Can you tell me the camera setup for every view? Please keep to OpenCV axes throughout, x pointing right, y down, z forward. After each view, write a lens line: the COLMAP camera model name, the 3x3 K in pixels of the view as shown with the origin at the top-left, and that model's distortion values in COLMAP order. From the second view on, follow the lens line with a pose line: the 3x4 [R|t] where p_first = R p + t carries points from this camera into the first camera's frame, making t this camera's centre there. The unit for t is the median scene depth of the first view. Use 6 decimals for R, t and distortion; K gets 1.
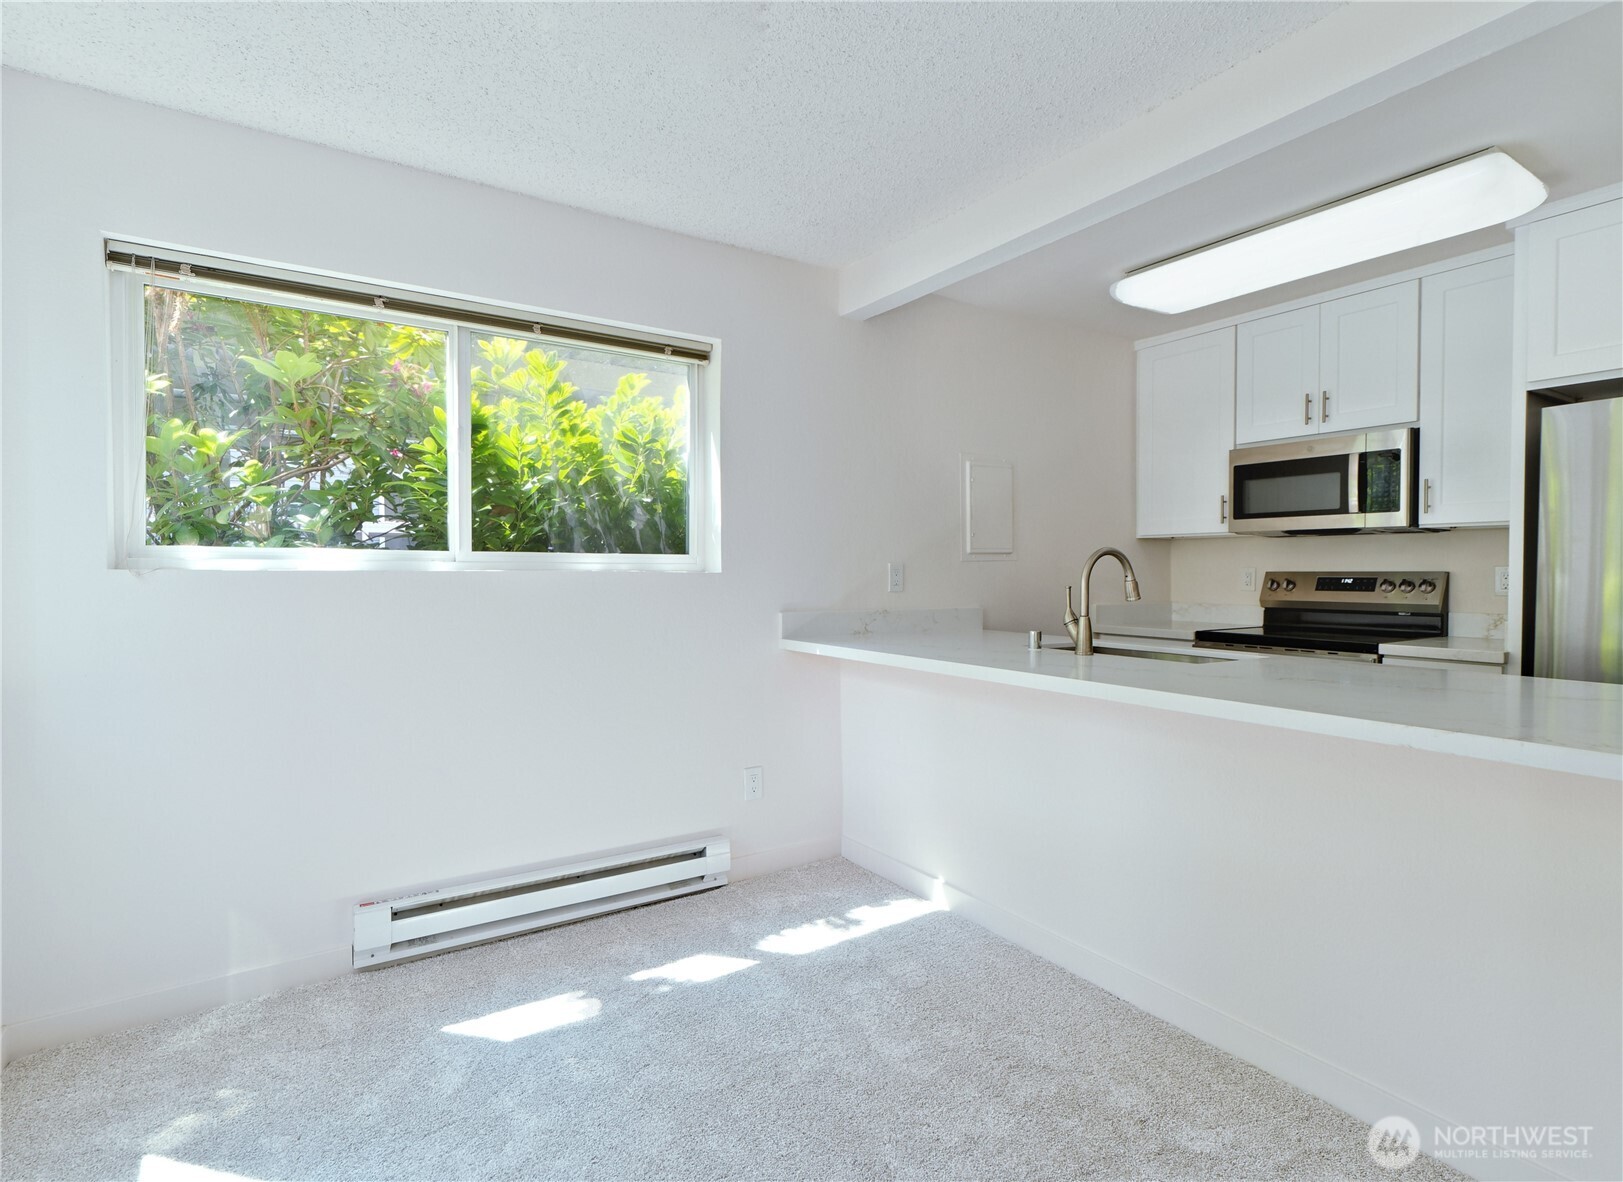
lens RADIAL K [[819.5, 0, 811.5], [0, 819.5, 591.0], [0, 0, 1]] dist [0.004613, 0.000224]
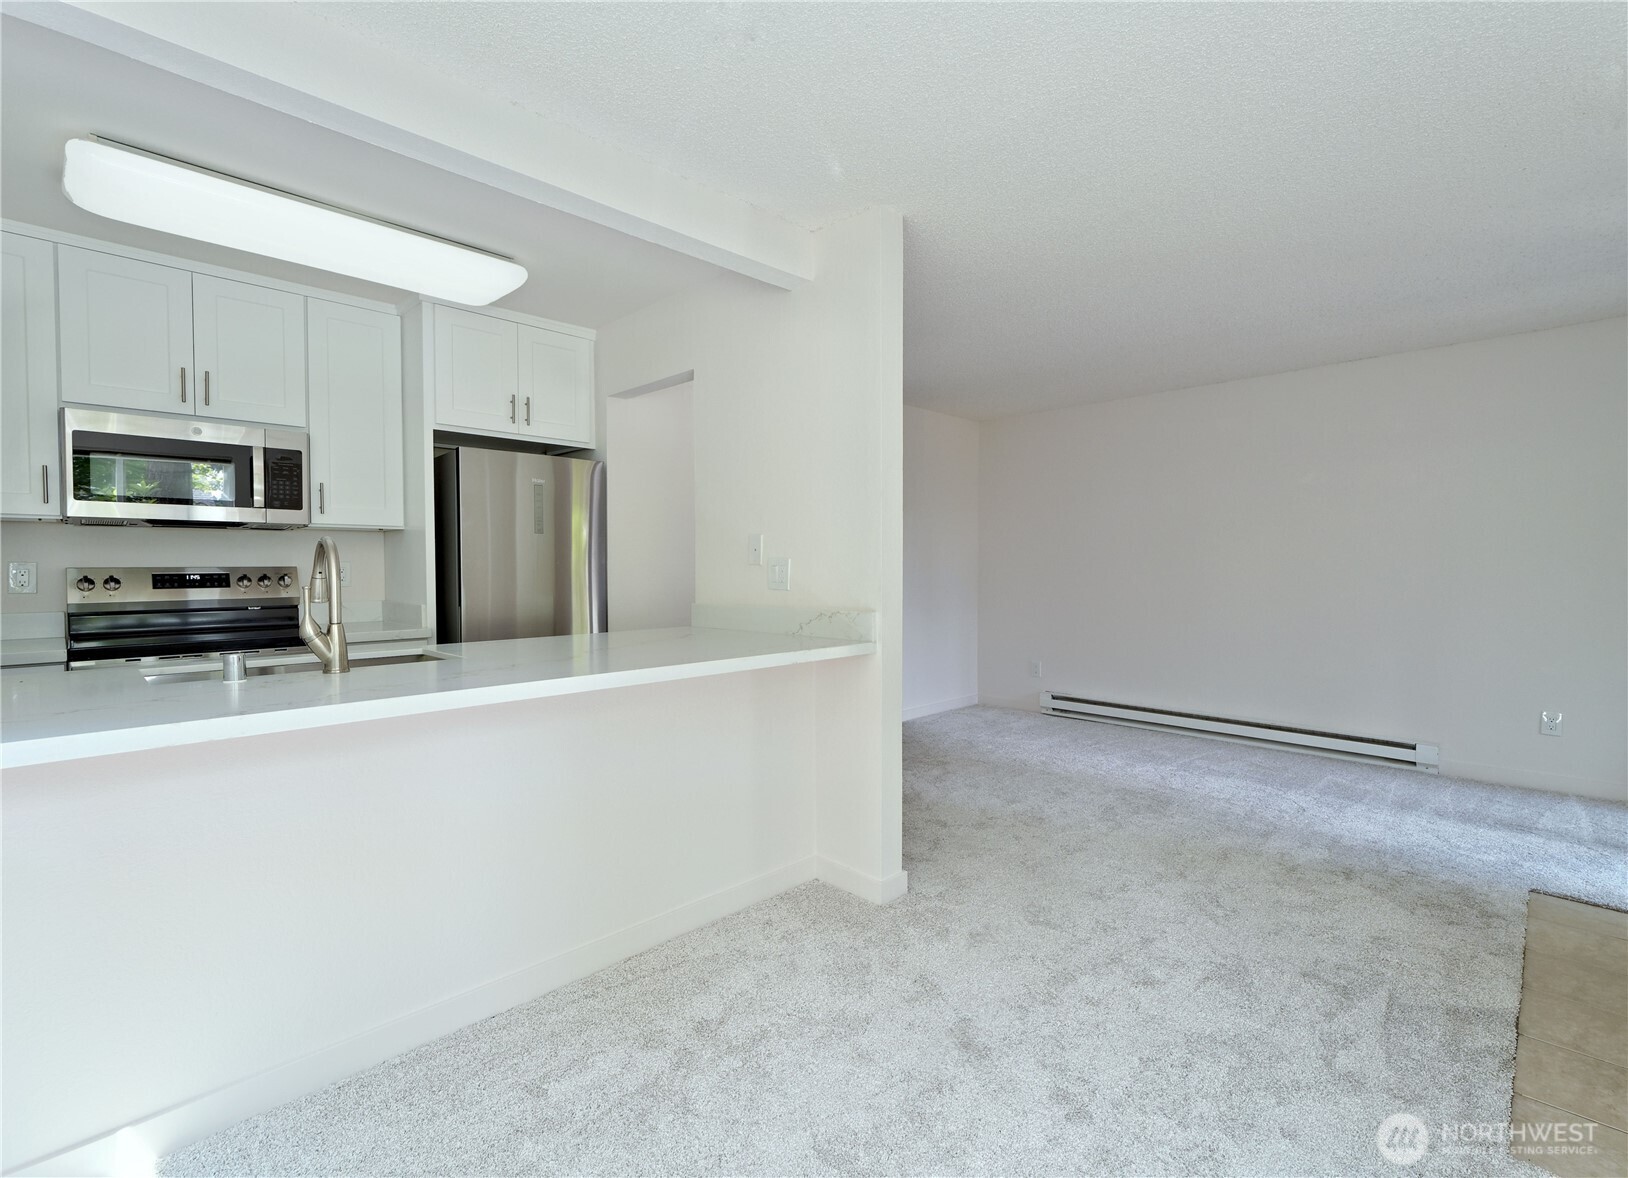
lens RADIAL K [[864.0, 0, 696.9], [0, 864.0, 587.4], [0, 0, 1]] dist [0.000157, -0.000083]
pose [[-0.208774, -0.024800, 0.977649, -0.467475], [0.027252, 0.999143, 0.031165, -0.017159], [-0.977584, 0.033149, -0.207919, 0.706054]]
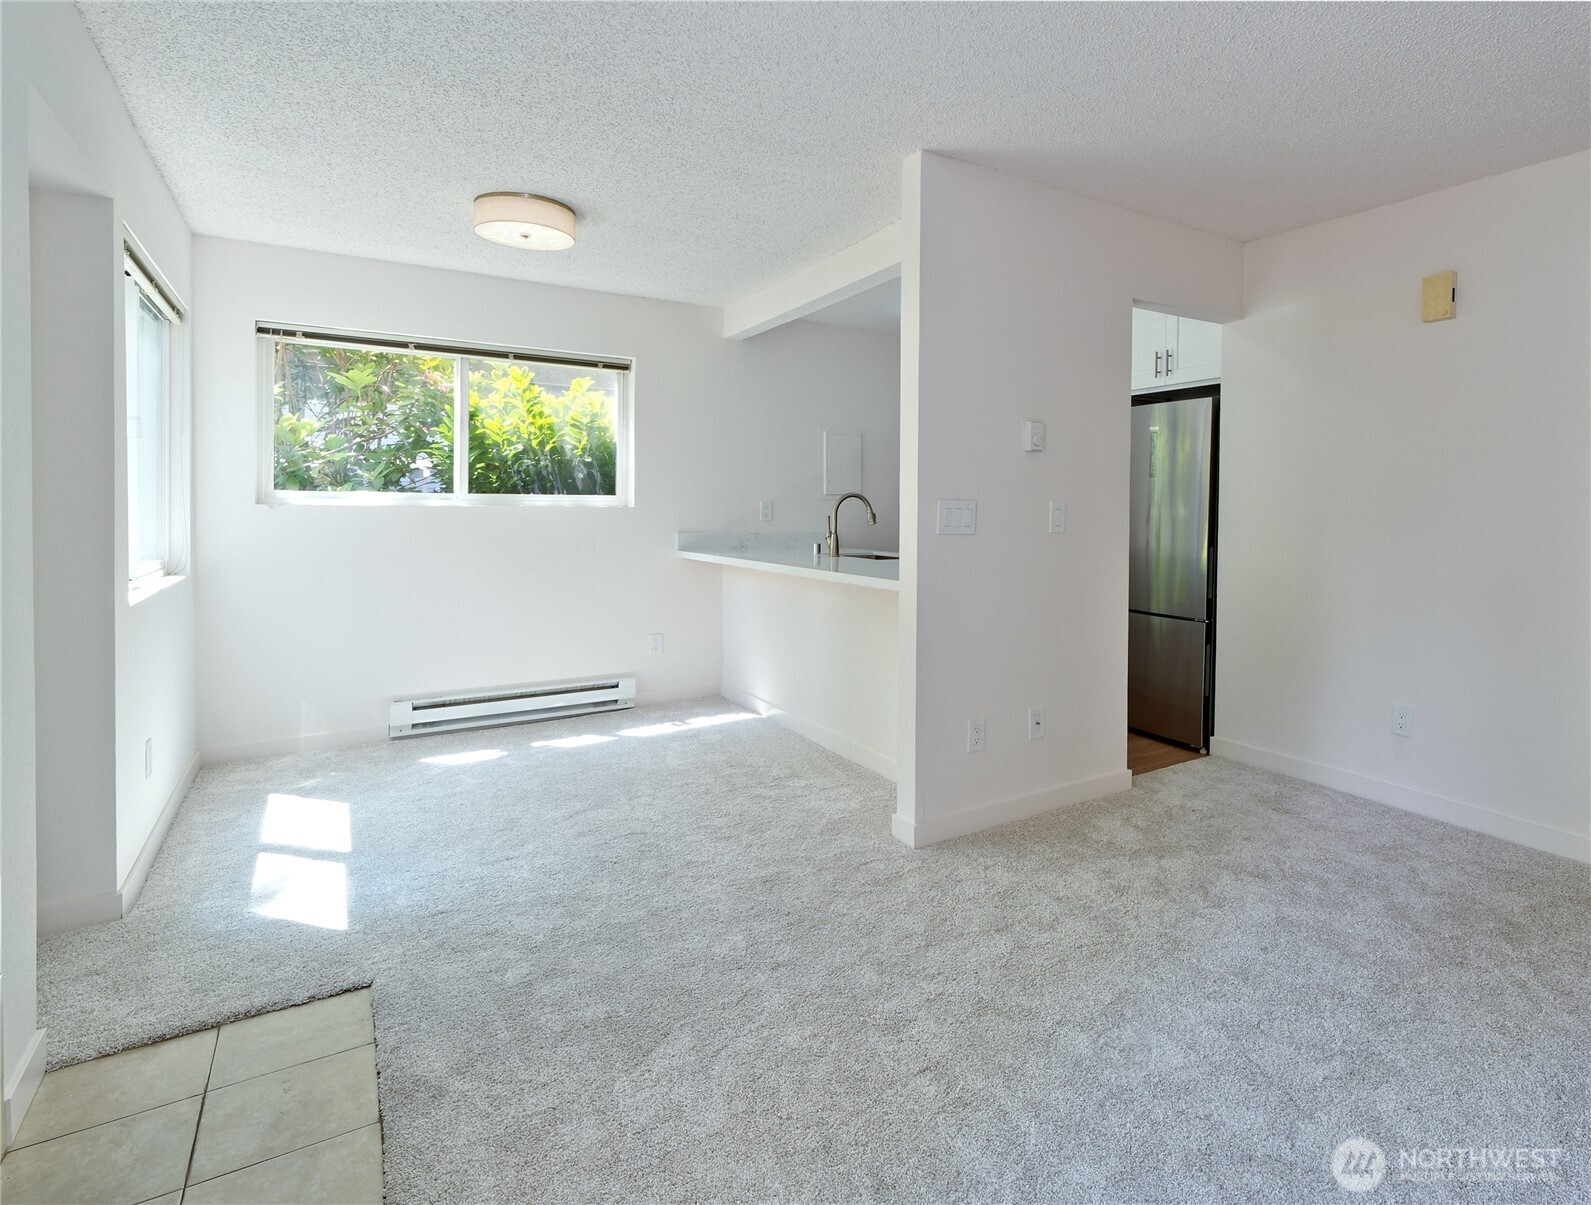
lens RADIAL K [[826.6, 0, 890.7], [0, 826.6, 510.4], [0, 0, 1]] dist [-0.000508, 0.000155]
pose [[0.999951, 0.002459, 0.009560, 0.365152], [-0.002257, 0.999775, -0.021073, 0.015794], [-0.009609, 0.021051, 0.999732, -0.577161]]
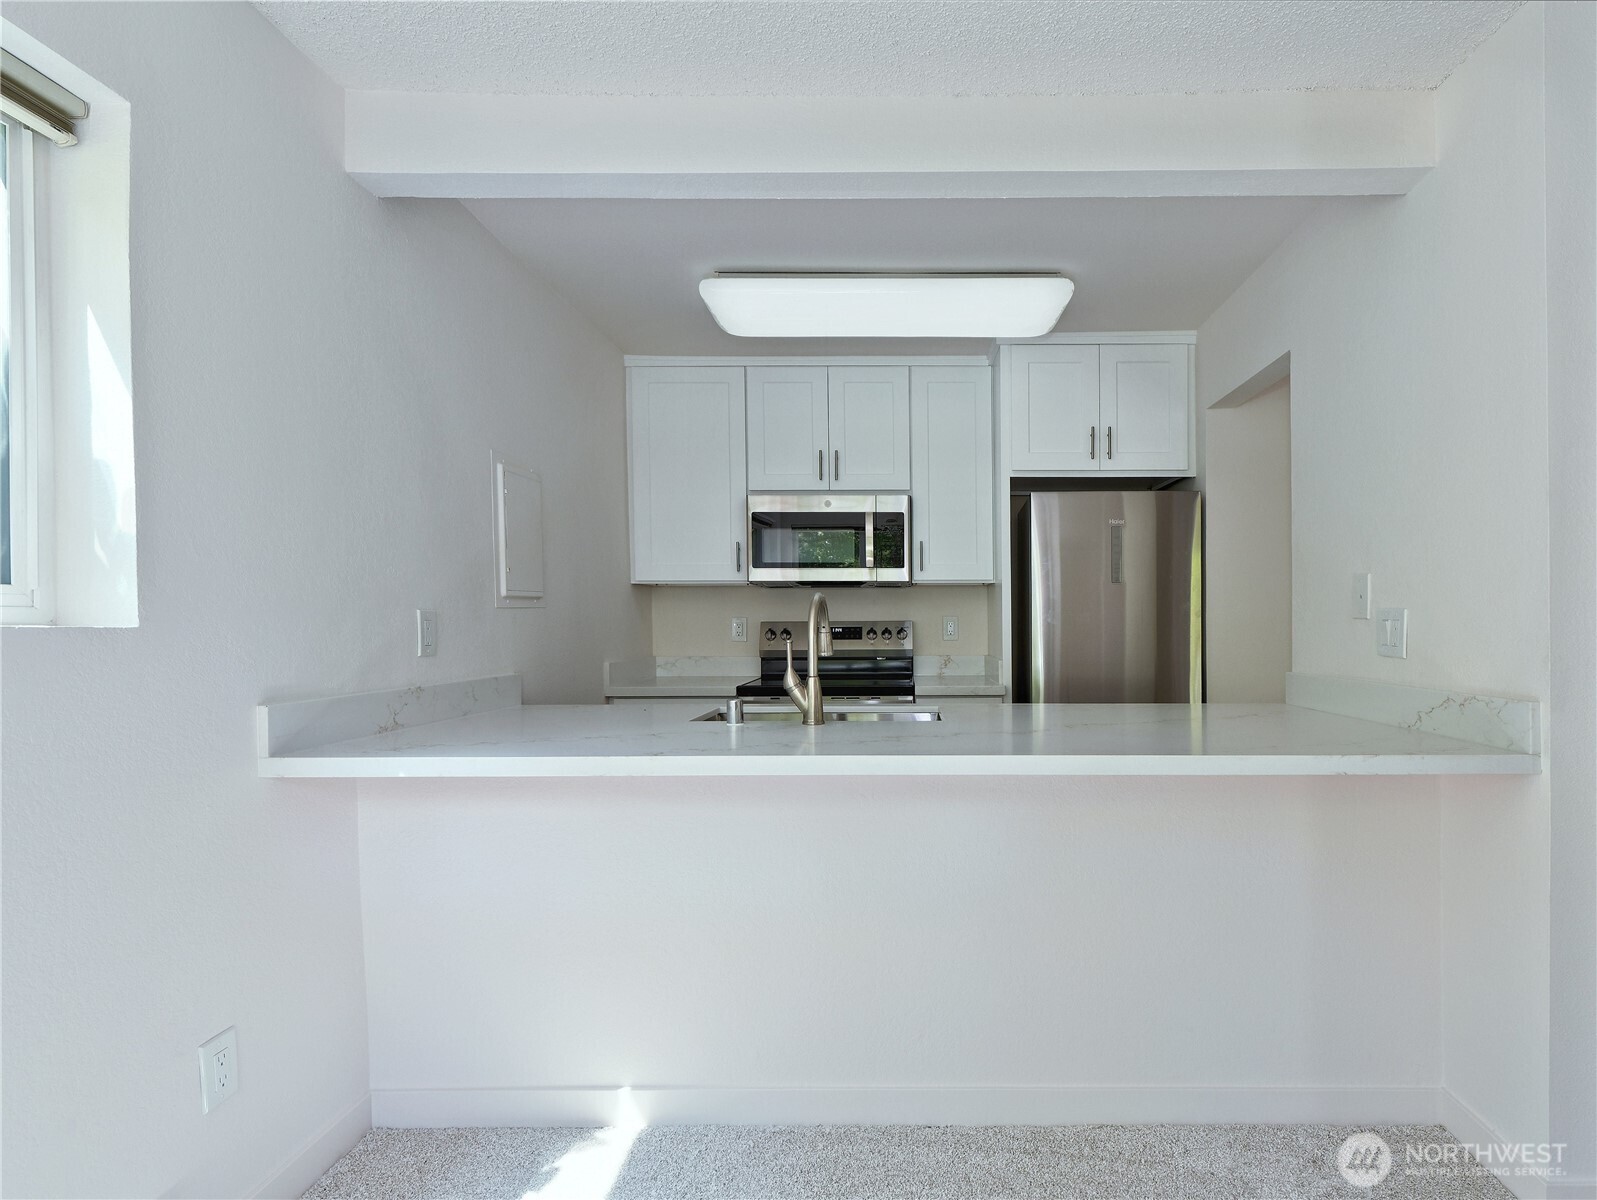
lens RADIAL K [[834.4, 0, 801.5], [0, 834.4, 629.9], [0, 0, 1]] dist [0.015248, -0.001862]
pose [[0.542458, -0.010932, 0.840012, -0.316788], [0.024431, 0.999698, -0.002767, -0.011720], [-0.839728, 0.022023, 0.542561, 0.480444]]
